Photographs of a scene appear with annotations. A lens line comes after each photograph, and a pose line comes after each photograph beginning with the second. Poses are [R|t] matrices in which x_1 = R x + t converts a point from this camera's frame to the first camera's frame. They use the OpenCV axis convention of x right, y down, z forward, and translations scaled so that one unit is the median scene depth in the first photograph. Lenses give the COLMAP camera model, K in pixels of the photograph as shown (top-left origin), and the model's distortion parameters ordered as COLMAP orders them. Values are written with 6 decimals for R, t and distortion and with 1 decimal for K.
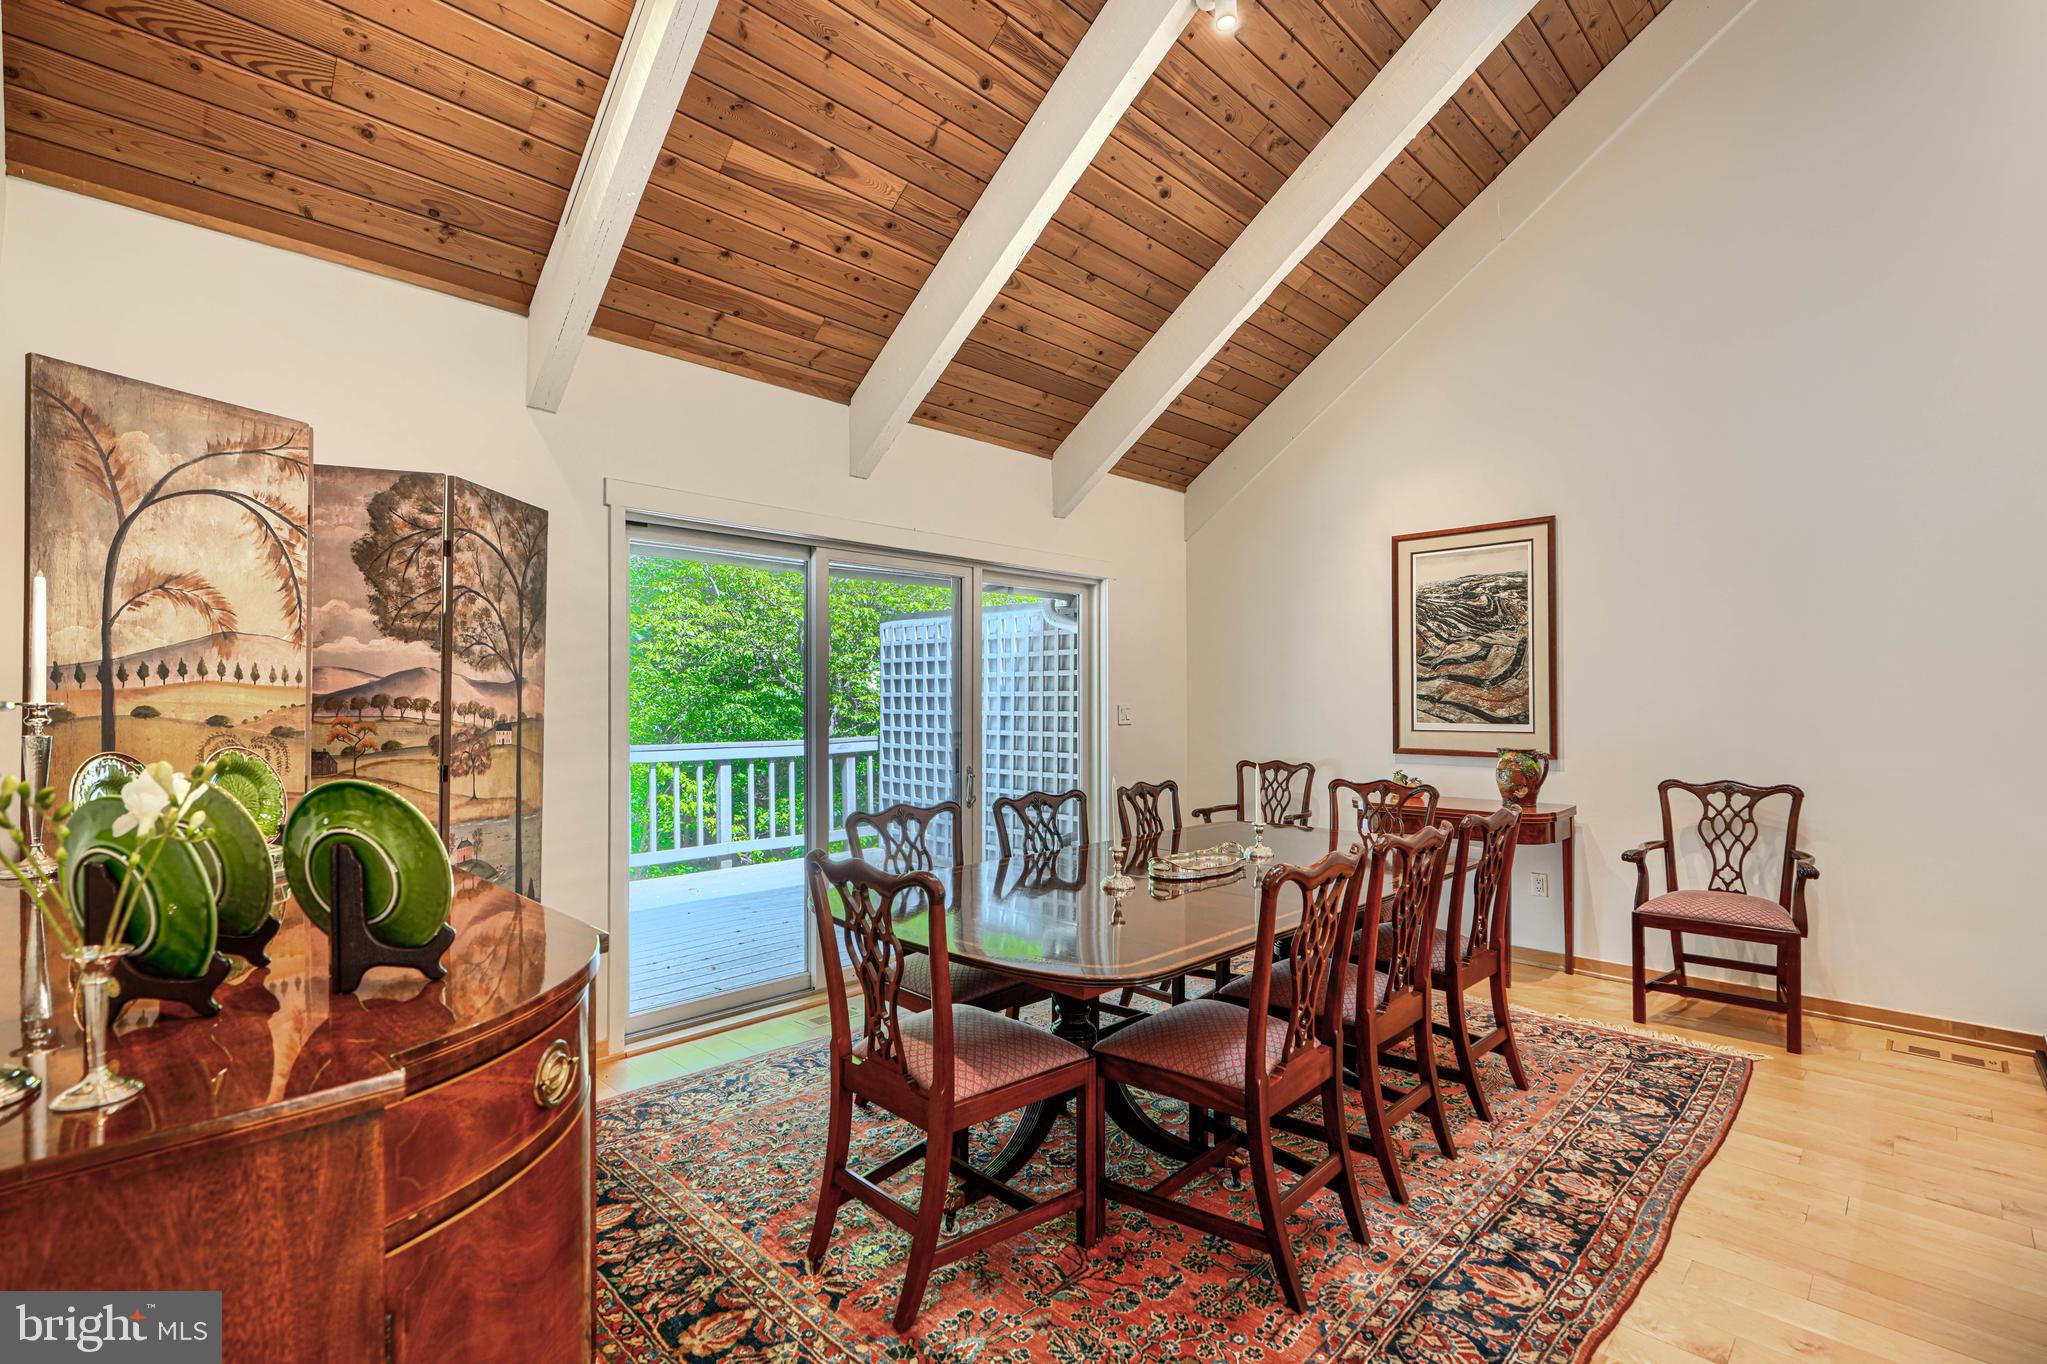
lens RADIAL K [[924.5, 0, 1025.7], [0, 924.5, 691.9], [0, 0, 1]] dist [0.002664, 0.000215]
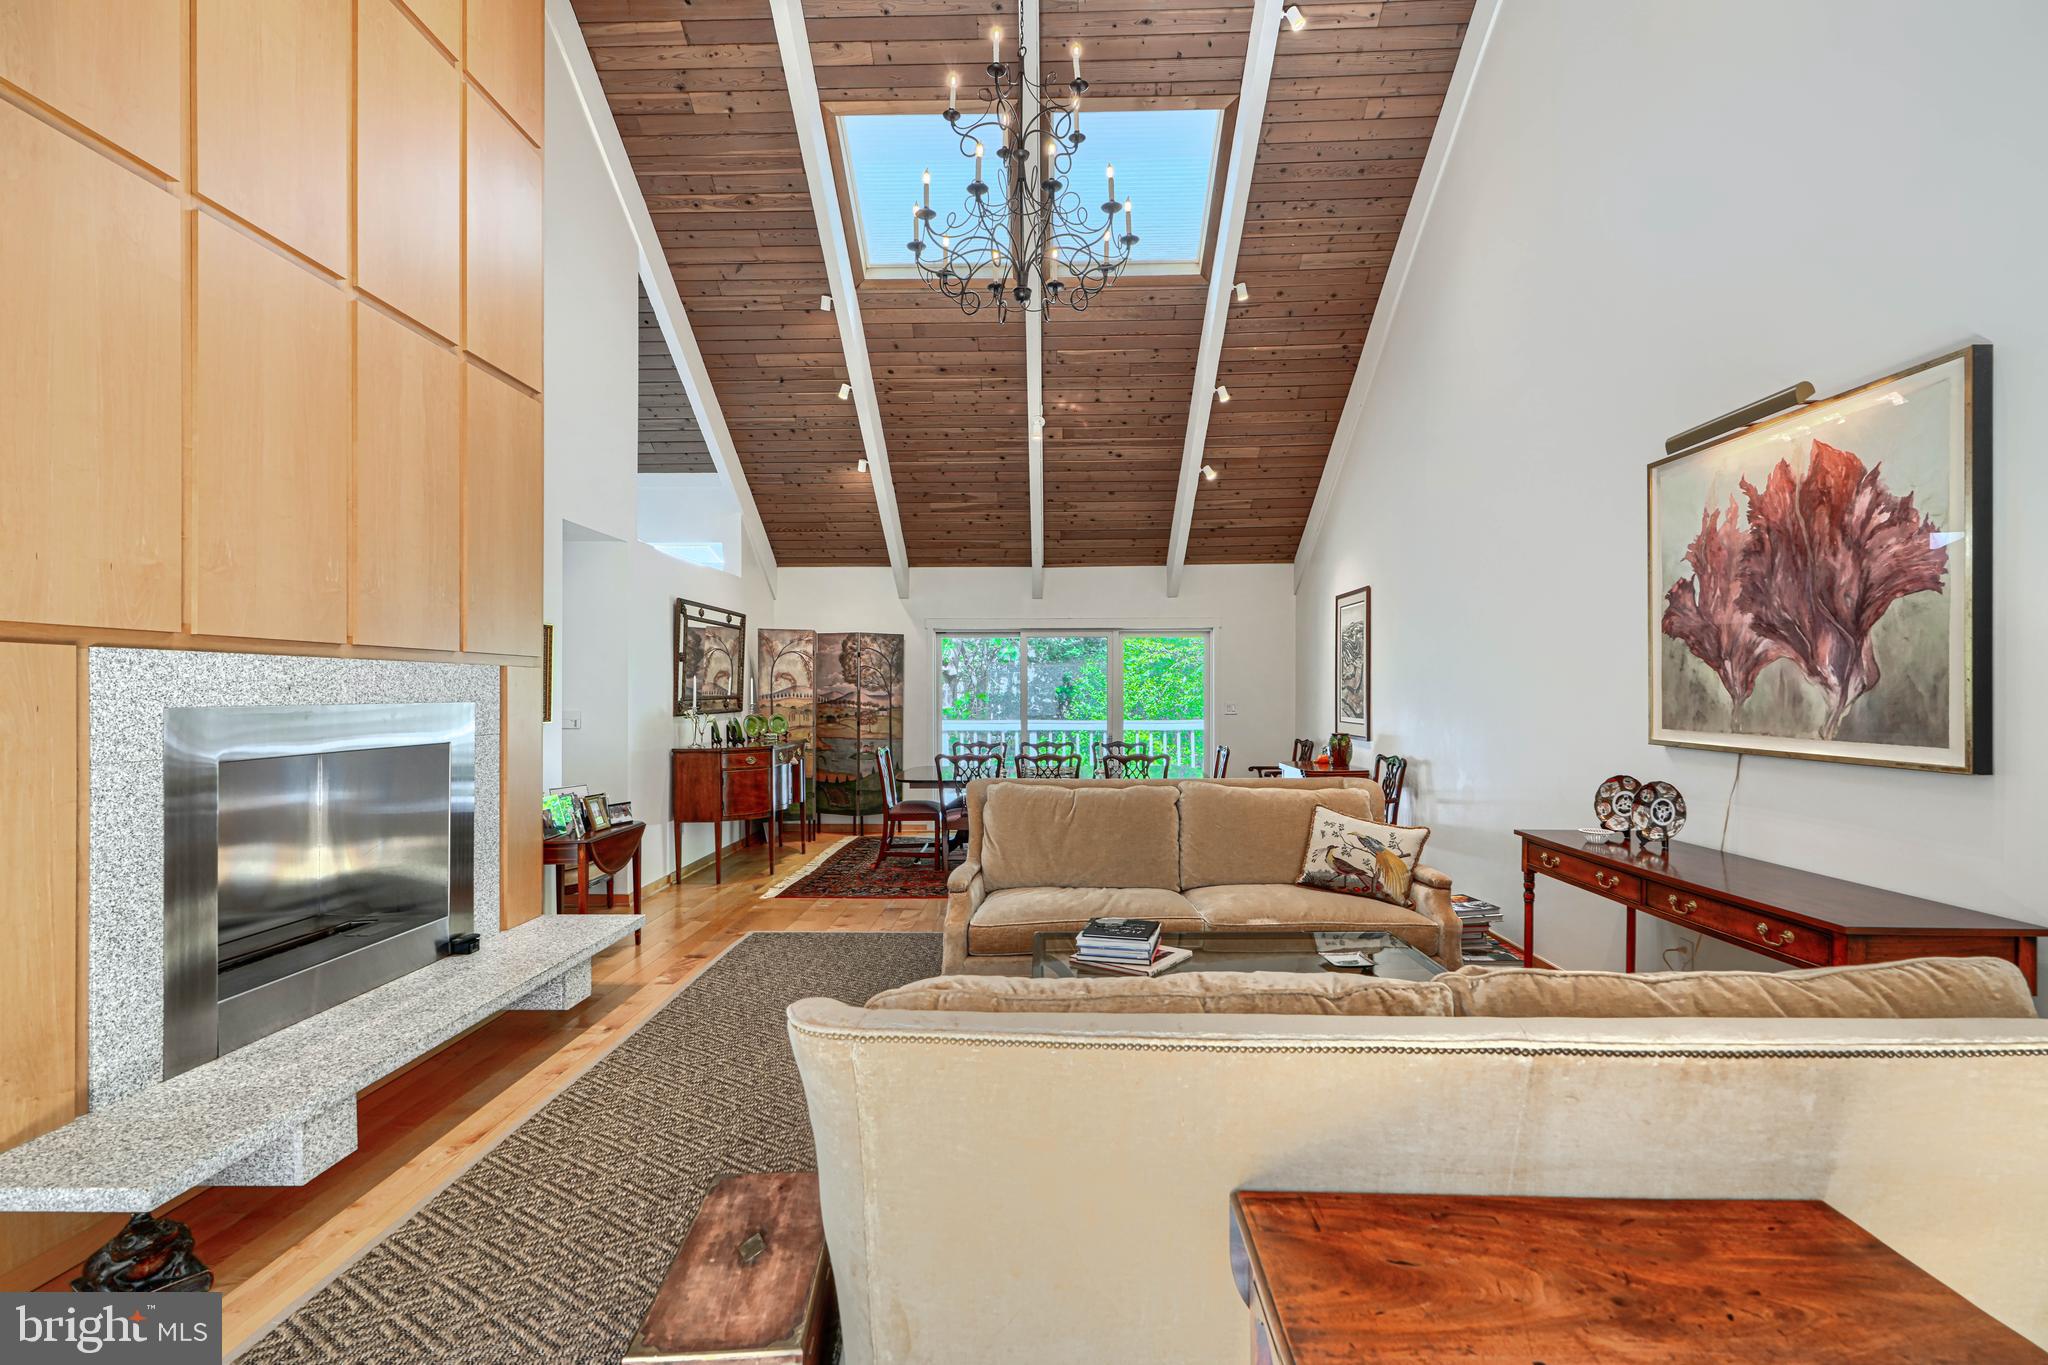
lens RADIAL K [[927.7, 0, 1028.5], [0, 927.7, 693.8], [0, 0, 1]] dist [0.000480, 0.000059]
pose [[0.687360, 0.005068, -0.726299, 2.111768], [0.010209, 0.999809, 0.016638, -0.064699], [0.726245, -0.018851, 0.687177, -0.796579]]
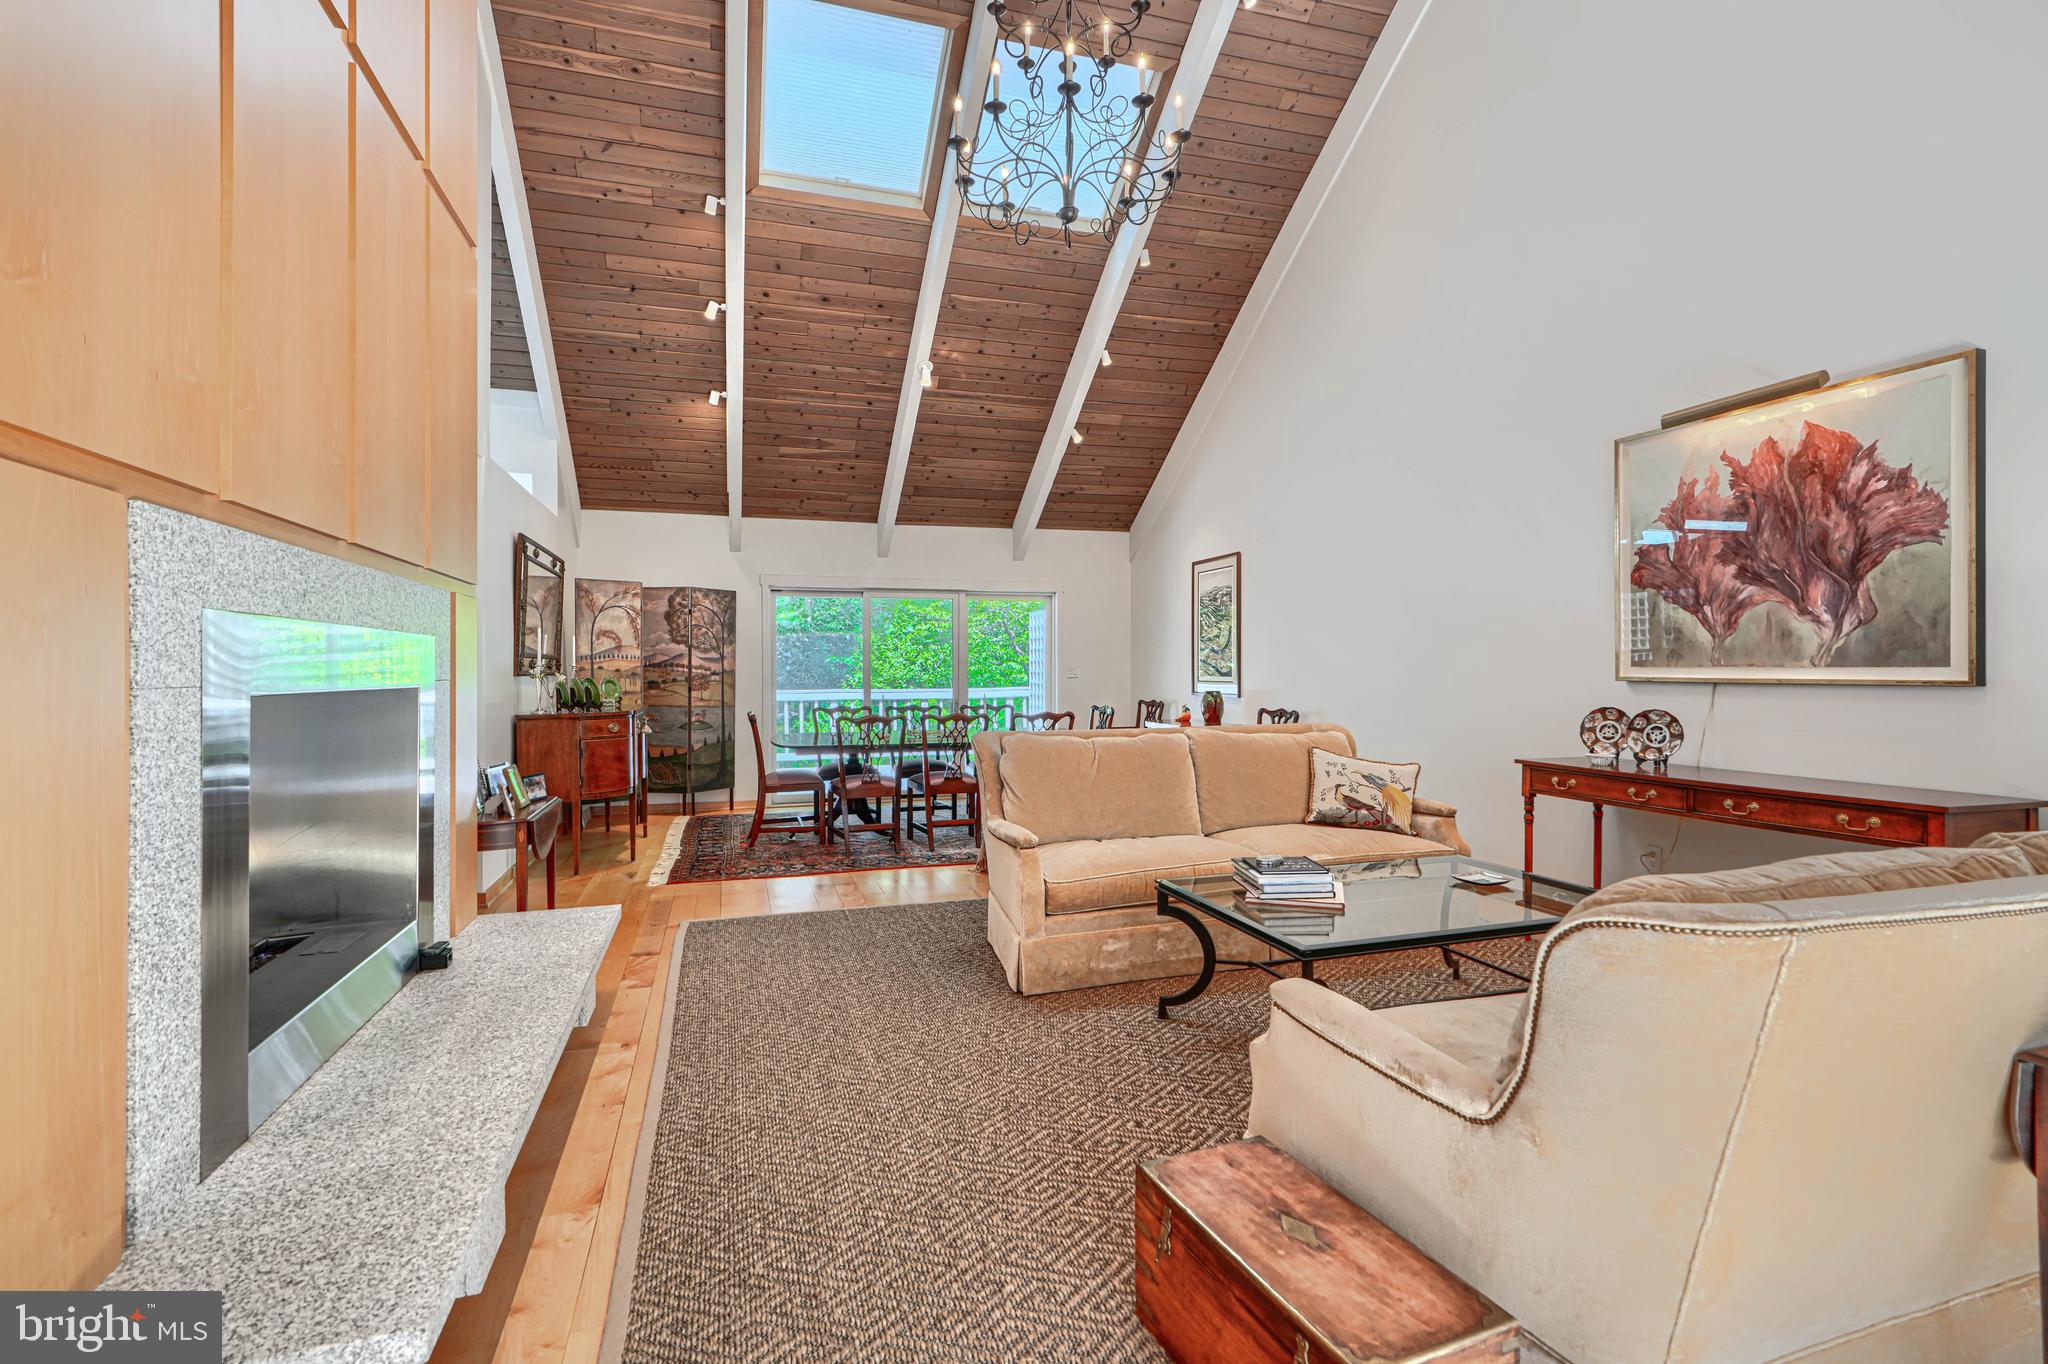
lens RADIAL K [[927.5, 0, 1018.2], [0, 927.5, 672.3], [0, 0, 1]] dist [0.000135, 0.000253]
pose [[0.883134, 0.002169, -0.469117, 1.610498], [0.006999, 0.999817, 0.017799, -0.010730], [0.469069, -0.019002, 0.882957, -1.063391]]
